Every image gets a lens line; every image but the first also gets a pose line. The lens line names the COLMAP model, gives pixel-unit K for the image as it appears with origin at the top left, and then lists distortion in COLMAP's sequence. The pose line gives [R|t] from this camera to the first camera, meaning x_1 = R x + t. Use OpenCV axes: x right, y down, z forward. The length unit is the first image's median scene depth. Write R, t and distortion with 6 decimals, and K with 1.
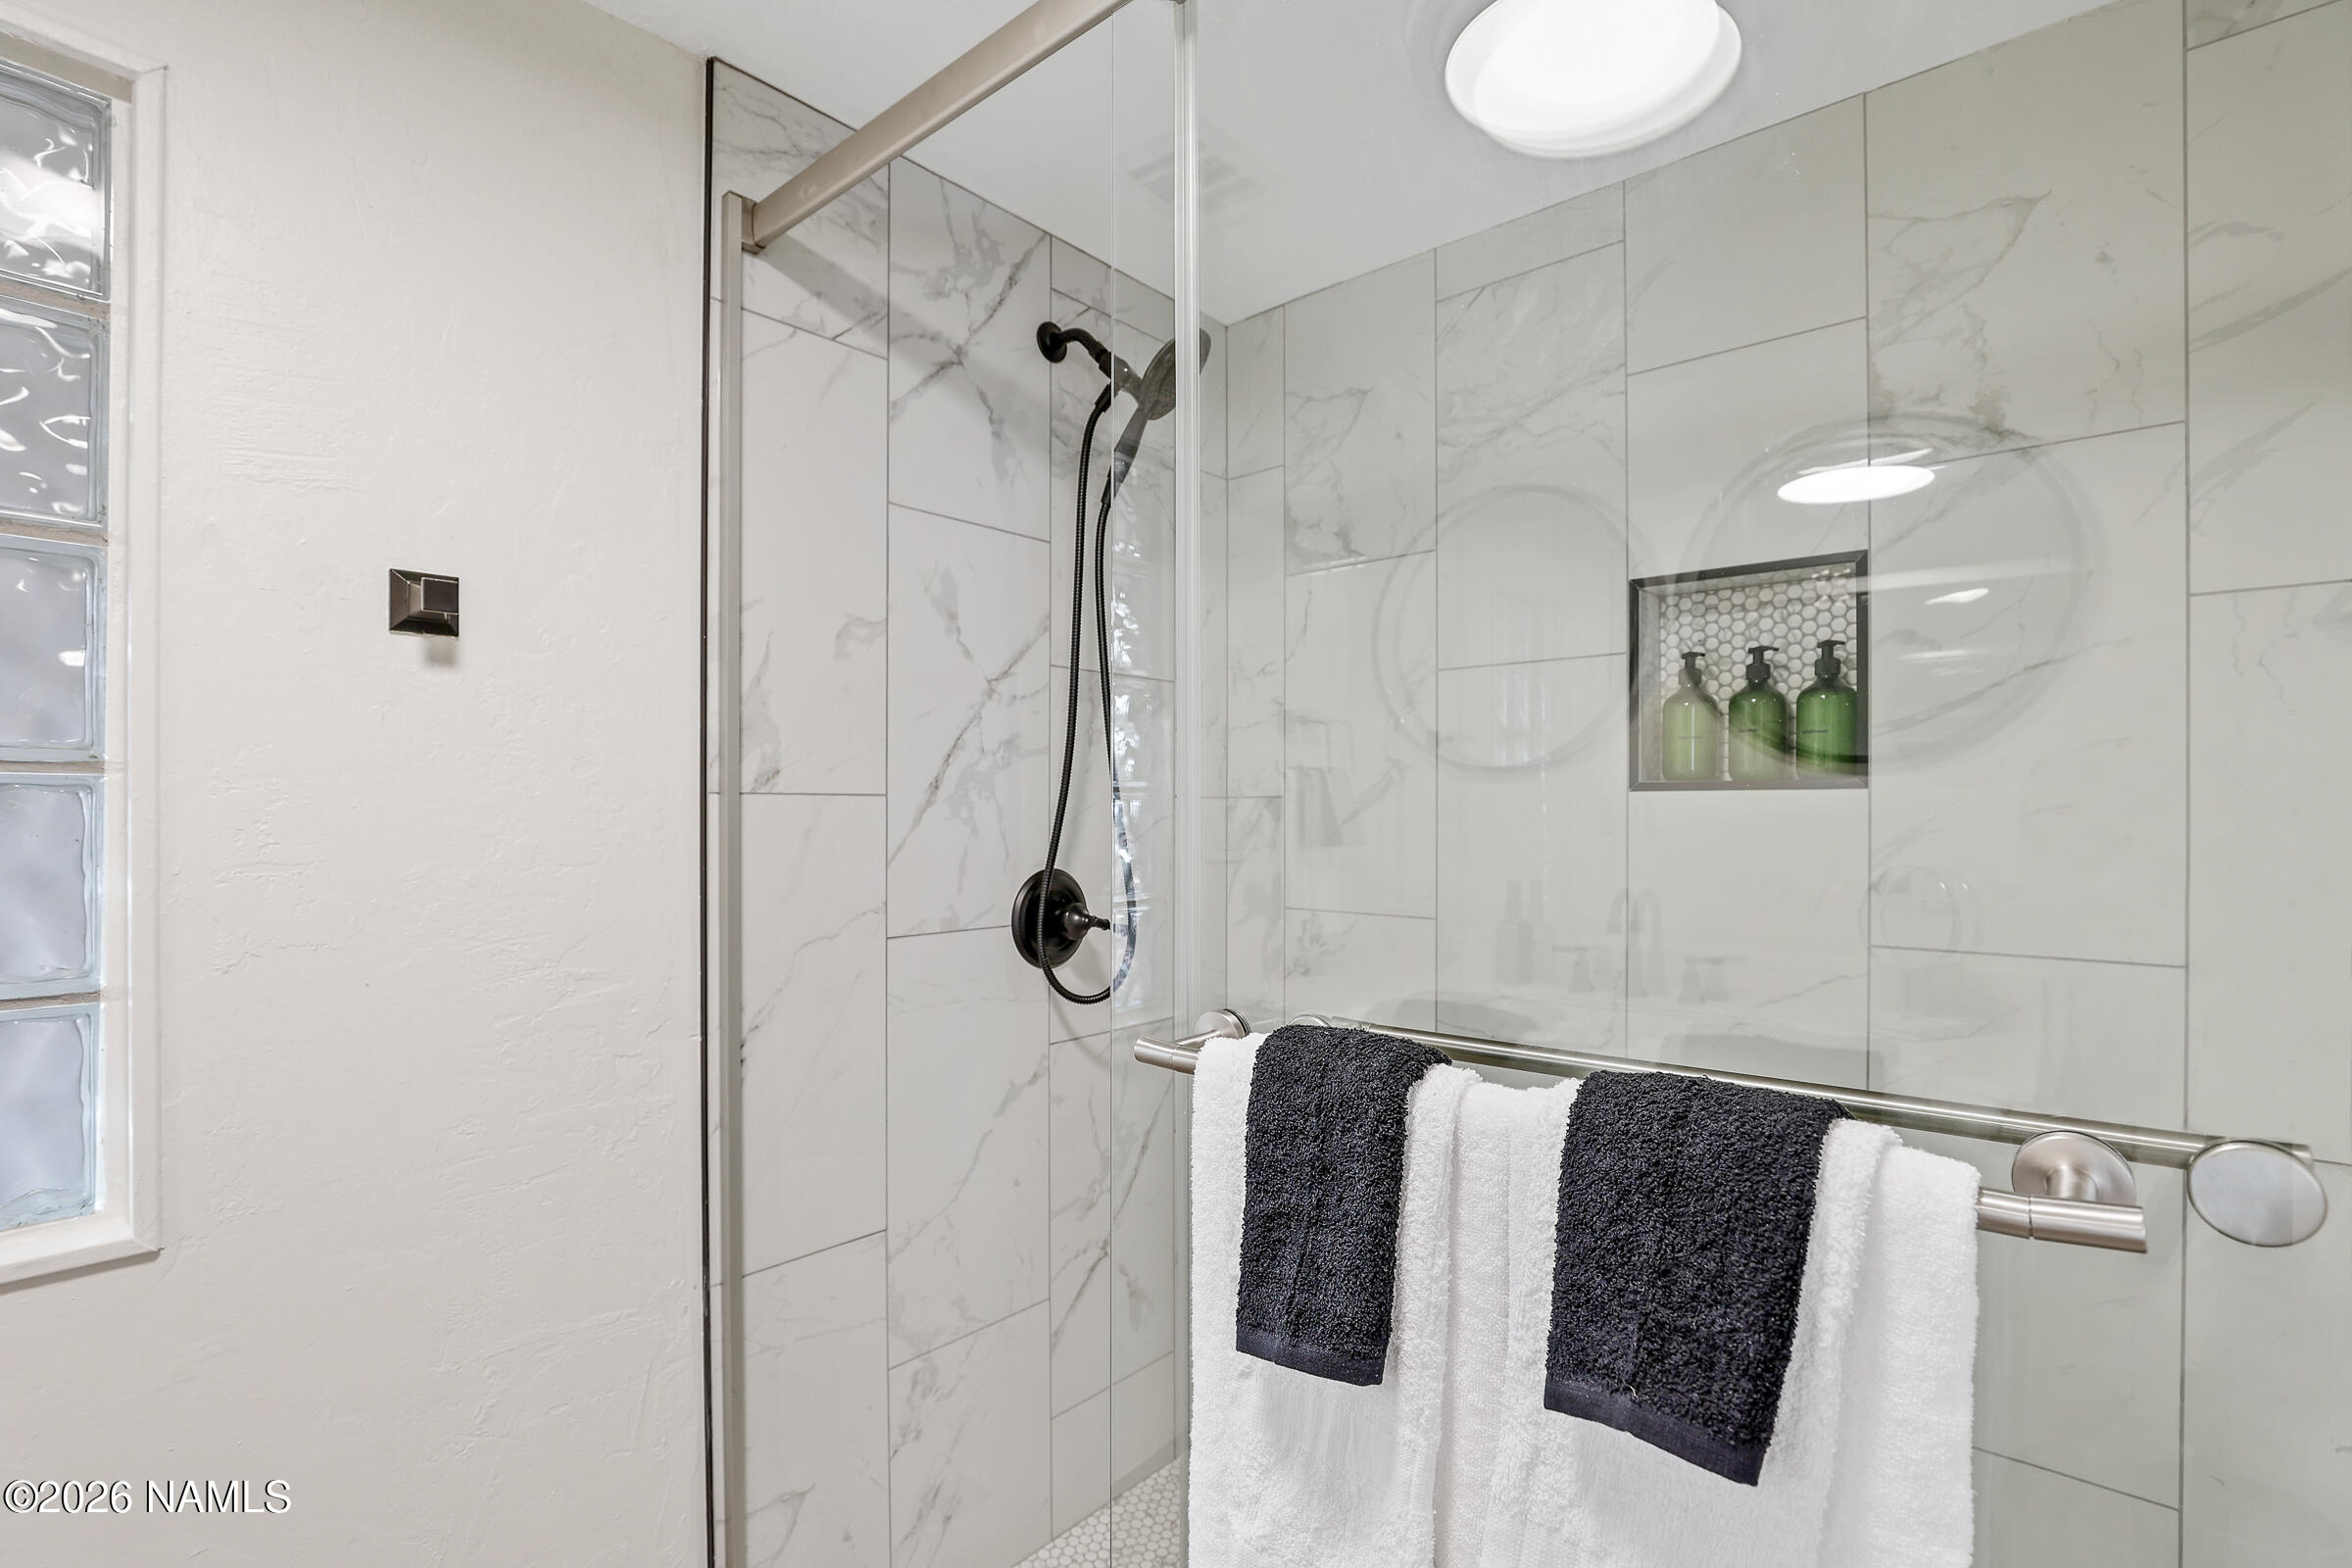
lens RADIAL K [[1105.9, 0, 1175.5], [0, 1105.9, 809.4], [0, 0, 1]] dist [-0.014861, -0.000240]
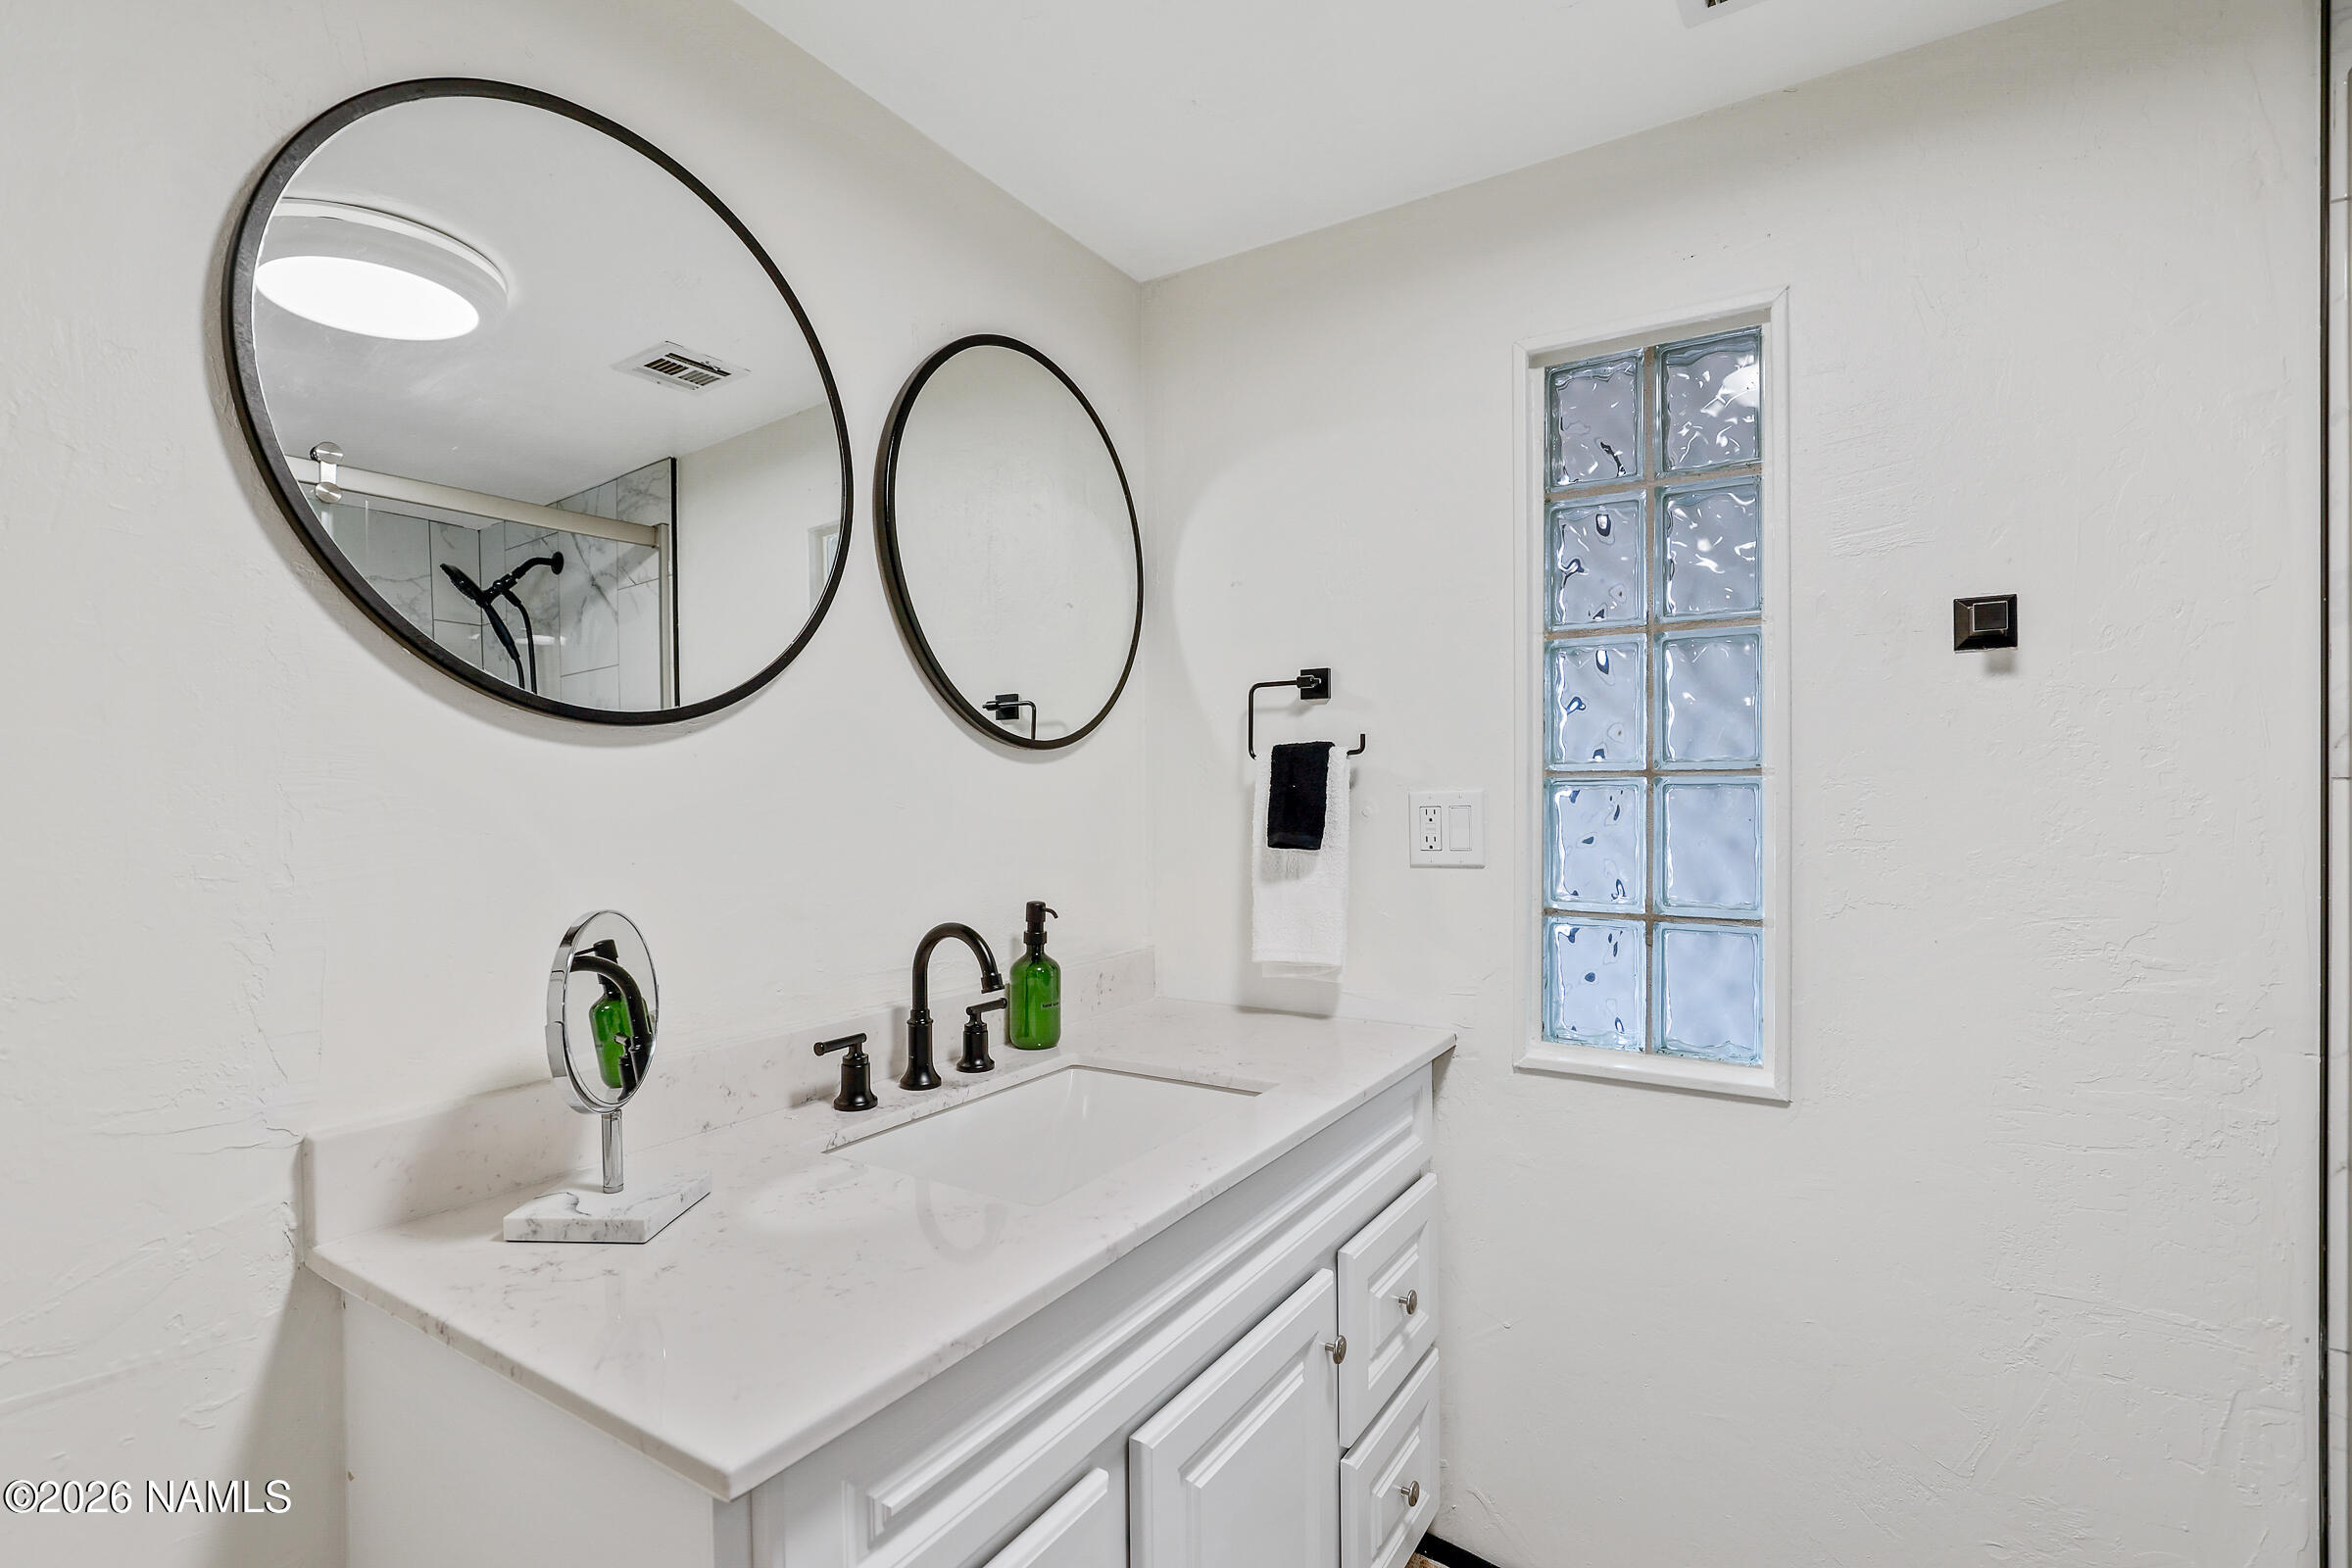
lens RADIAL K [[1078.2, 0, 1165.7], [0, 1078.2, 768.8], [0, 0, 1]] dist [-0.000743, -0.000386]
pose [[0.161088, -0.028564, -0.986527, 0.340215], [0.004777, 0.999592, -0.028162, -0.004359], [0.986928, -0.000176, 0.161159, -0.052383]]
